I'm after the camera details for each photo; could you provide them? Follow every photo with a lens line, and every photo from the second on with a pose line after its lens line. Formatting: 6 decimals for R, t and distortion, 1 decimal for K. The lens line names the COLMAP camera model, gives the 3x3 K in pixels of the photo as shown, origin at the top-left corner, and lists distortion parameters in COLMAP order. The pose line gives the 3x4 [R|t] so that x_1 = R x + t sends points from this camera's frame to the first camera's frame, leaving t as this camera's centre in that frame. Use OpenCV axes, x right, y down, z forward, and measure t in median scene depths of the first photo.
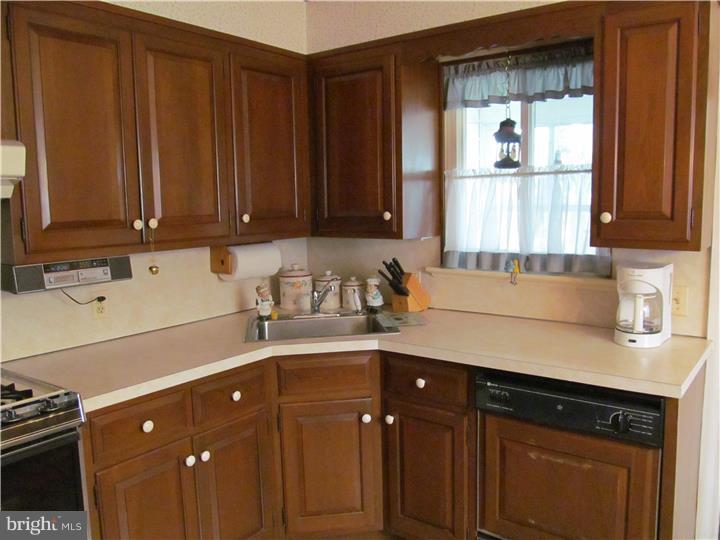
lens RADIAL K [[594.7, 0, 360.0], [0, 594.7, 270.0], [0, 0, 1]] dist [-0.062426, 0.018284]
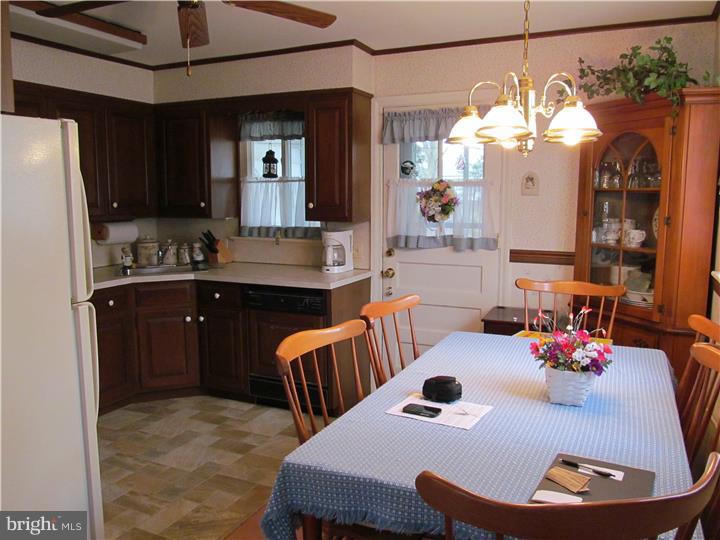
lens RADIAL K [[594.7, 0, 360.0], [0, 594.7, 270.0], [0, 0, 1]] dist [-0.062426, 0.018284]
pose [[0.976754, -0.008377, 0.214199, 0.120666], [0.006988, 0.999949, 0.007241, 0.086292], [-0.214248, -0.005576, 0.976763, -0.740405]]
